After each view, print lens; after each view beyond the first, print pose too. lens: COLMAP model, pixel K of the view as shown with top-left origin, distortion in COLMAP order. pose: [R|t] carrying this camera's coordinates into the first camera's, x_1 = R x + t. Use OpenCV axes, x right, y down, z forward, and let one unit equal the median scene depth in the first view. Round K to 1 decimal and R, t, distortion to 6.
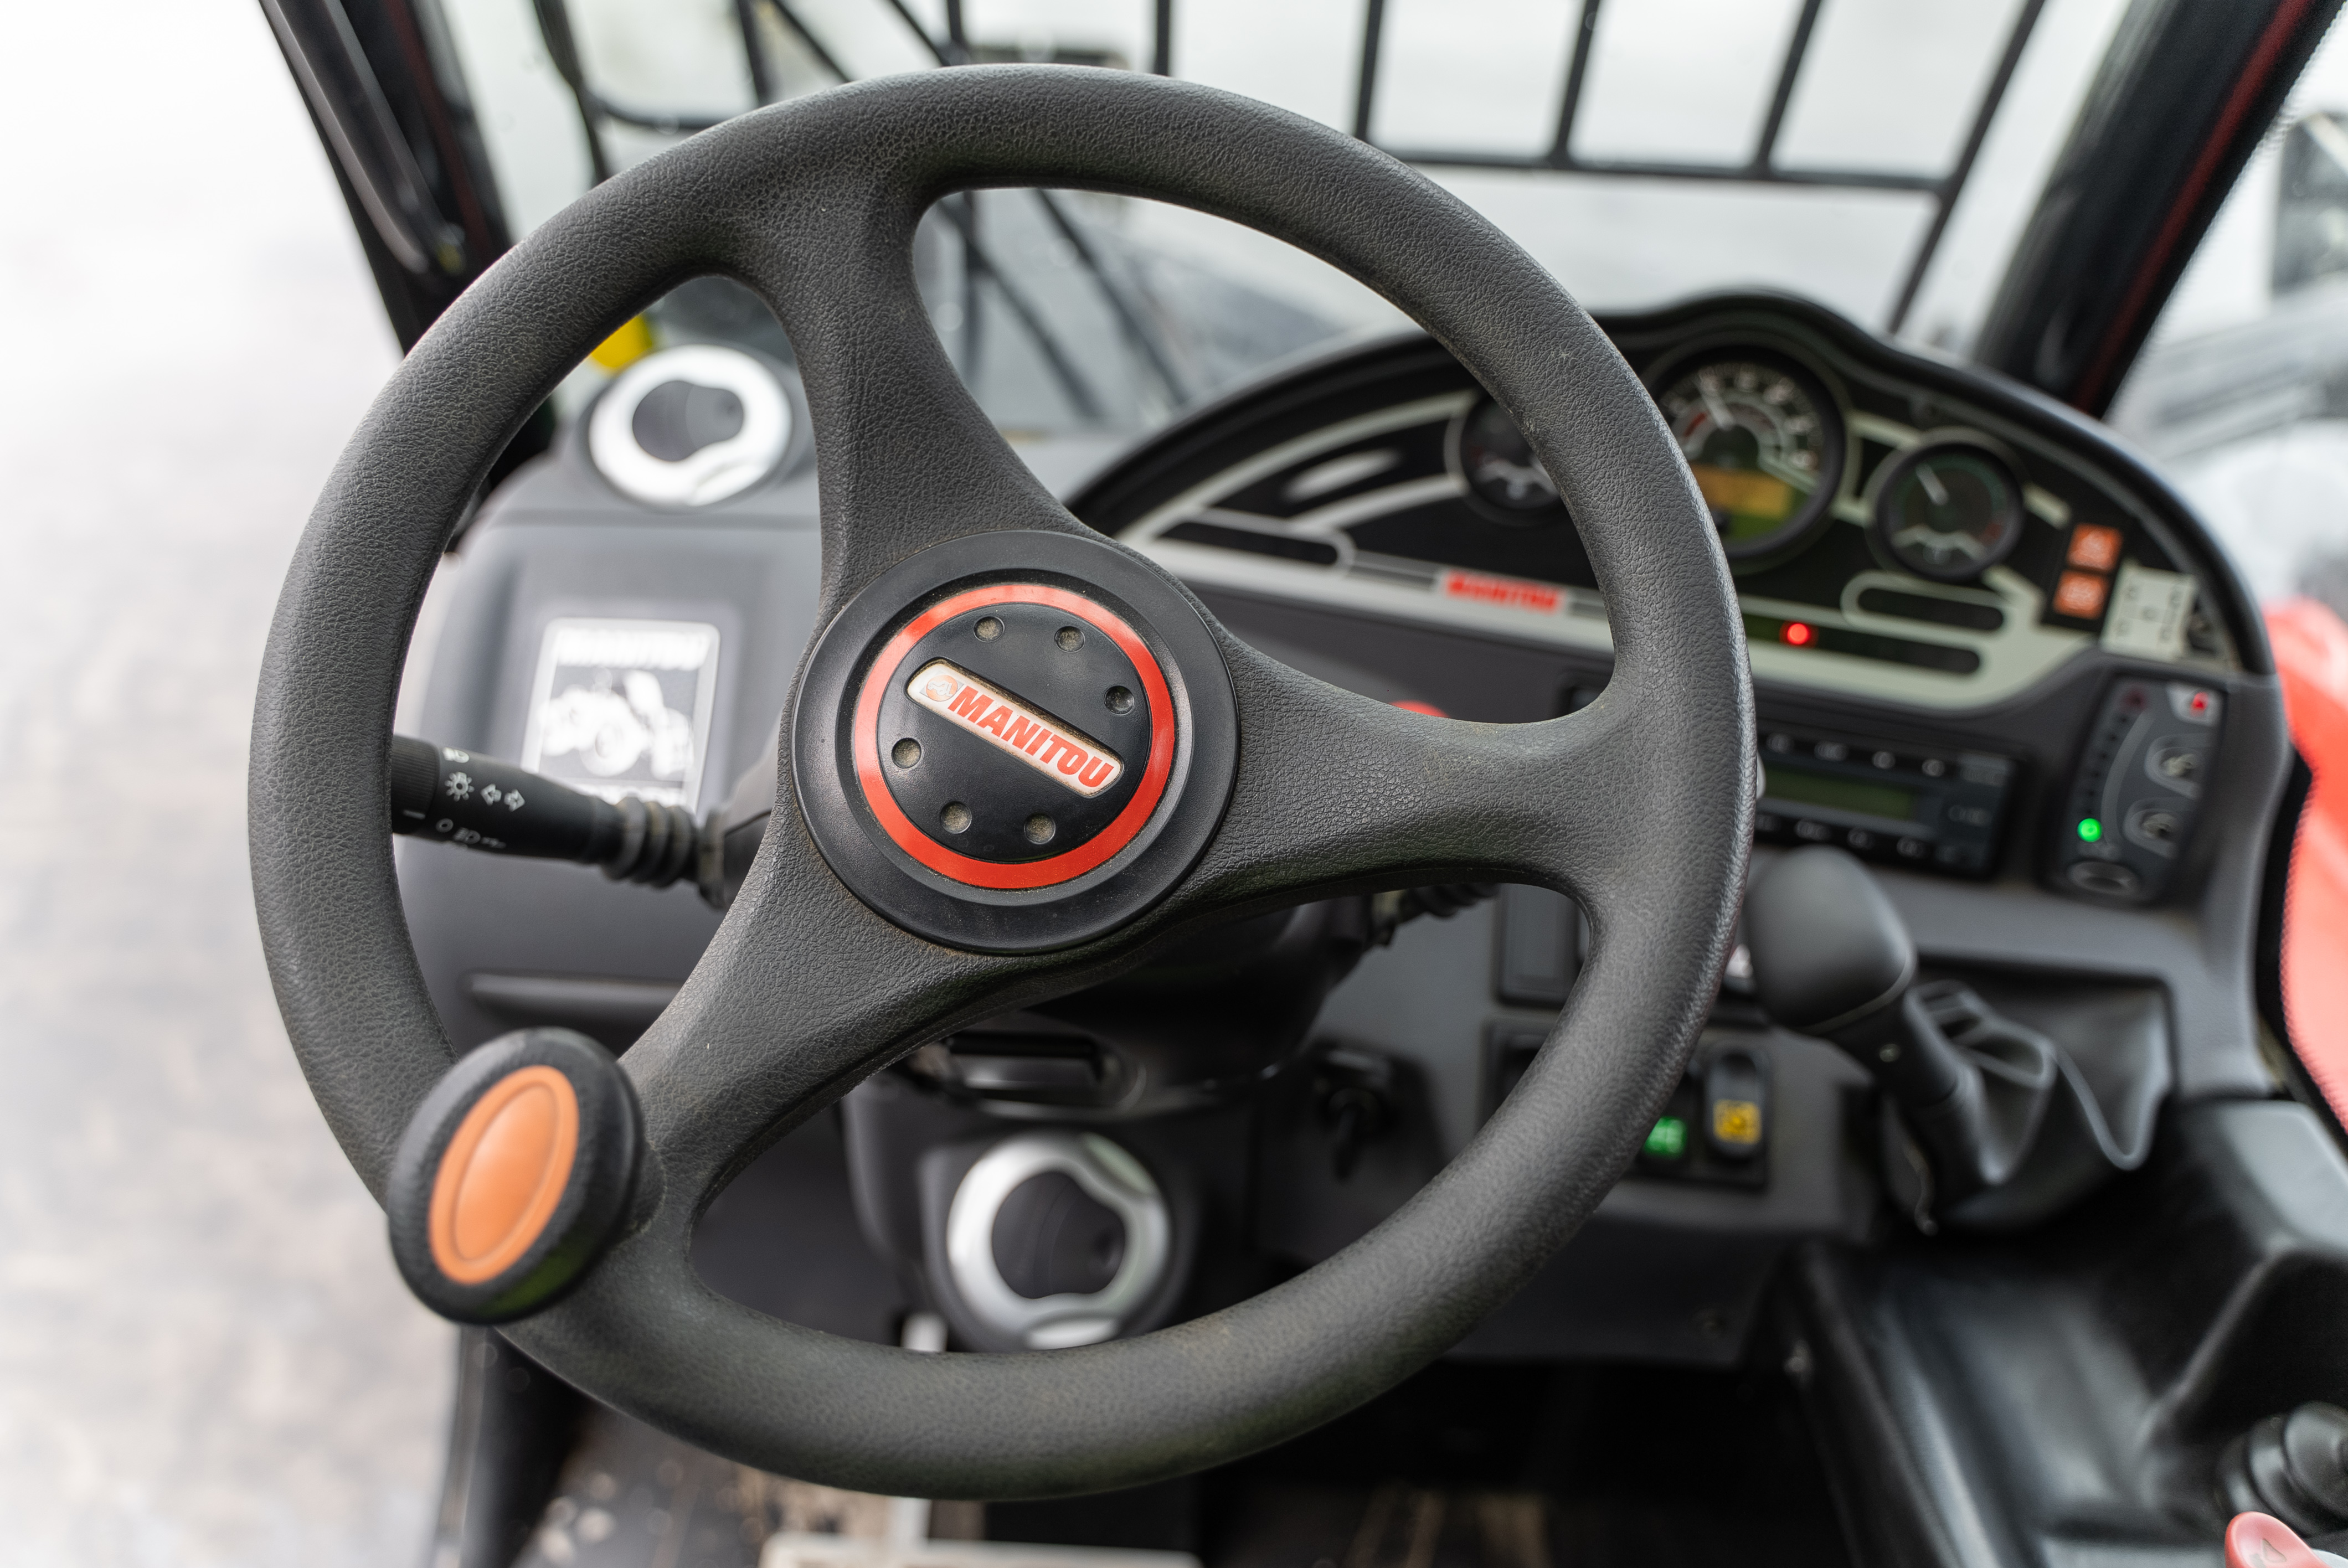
lens RADIAL K [[1872.7, 0, 1229.6], [0, 1872.7, 782.7], [0, 0, 1]] dist [0.092505, -0.135114]
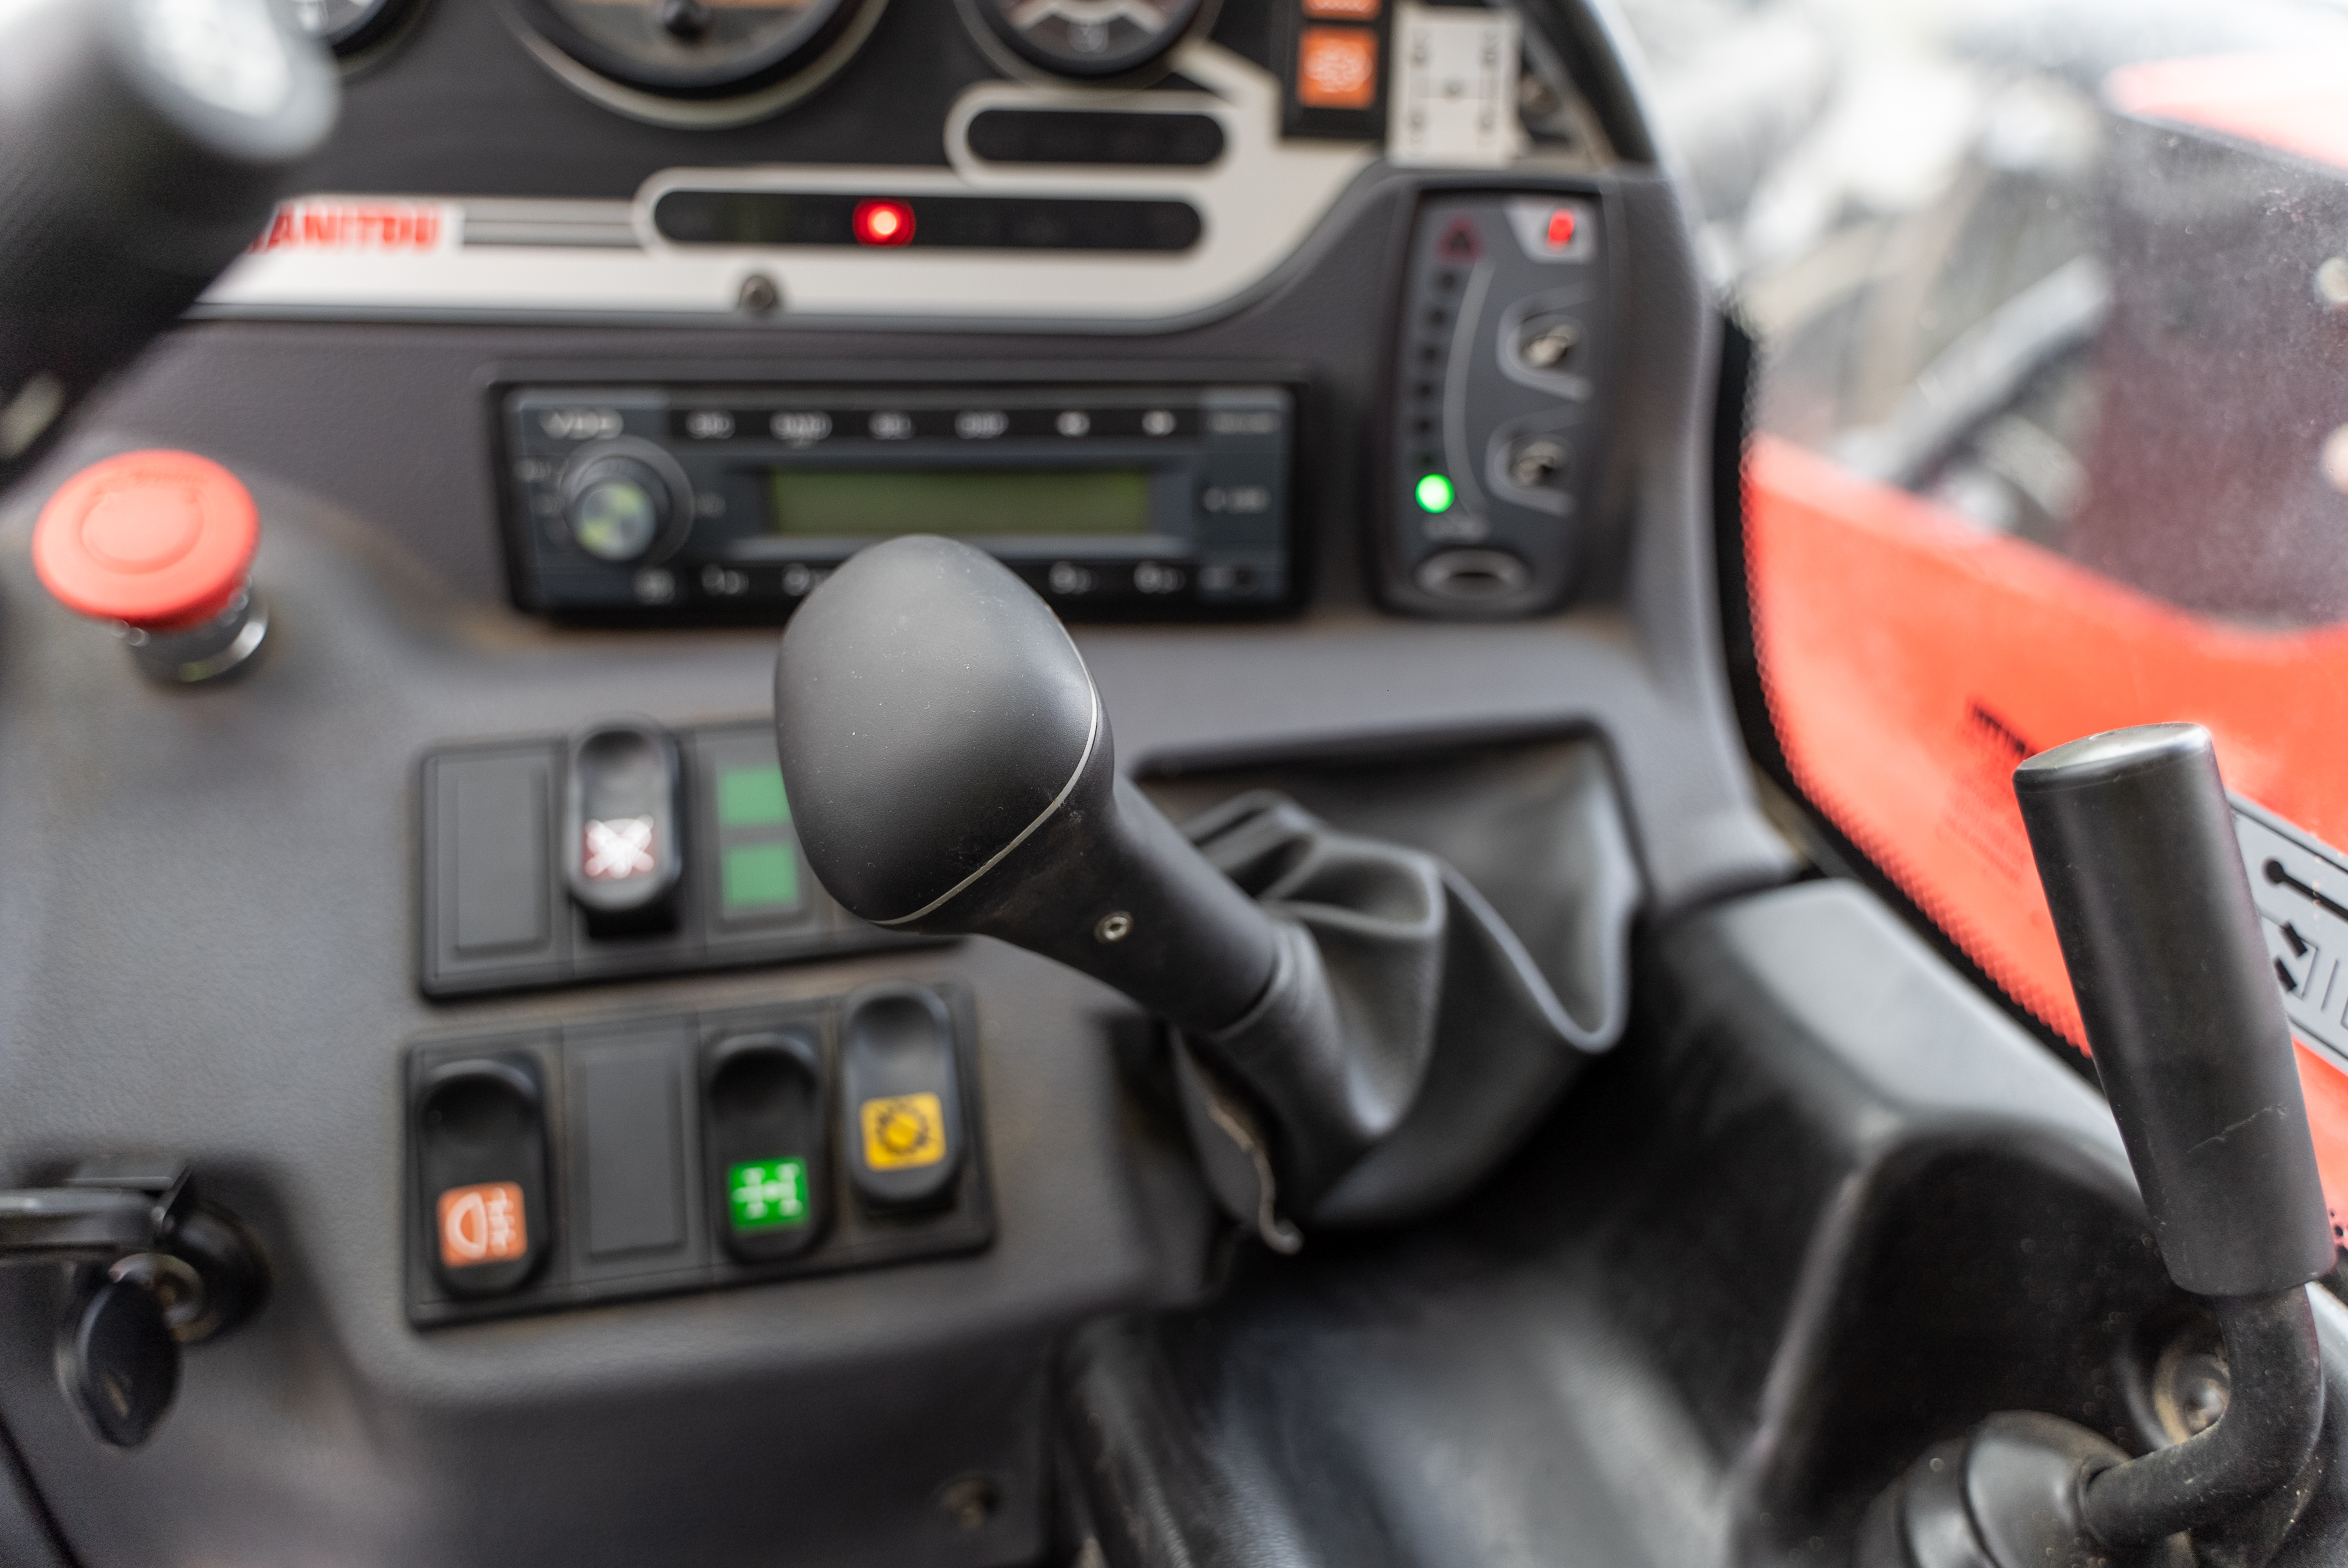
lens RADIAL K [[1953.6, 0, 1172.1], [0, 1953.6, 796.3], [0, 0, 1]] dist [0.004460, -0.009663]
pose [[0.950566, -0.186089, 0.248585, 0.219014], [0.187964, 0.982039, 0.016388, 0.093774], [-0.247170, 0.031148, 0.968471, 0.461109]]
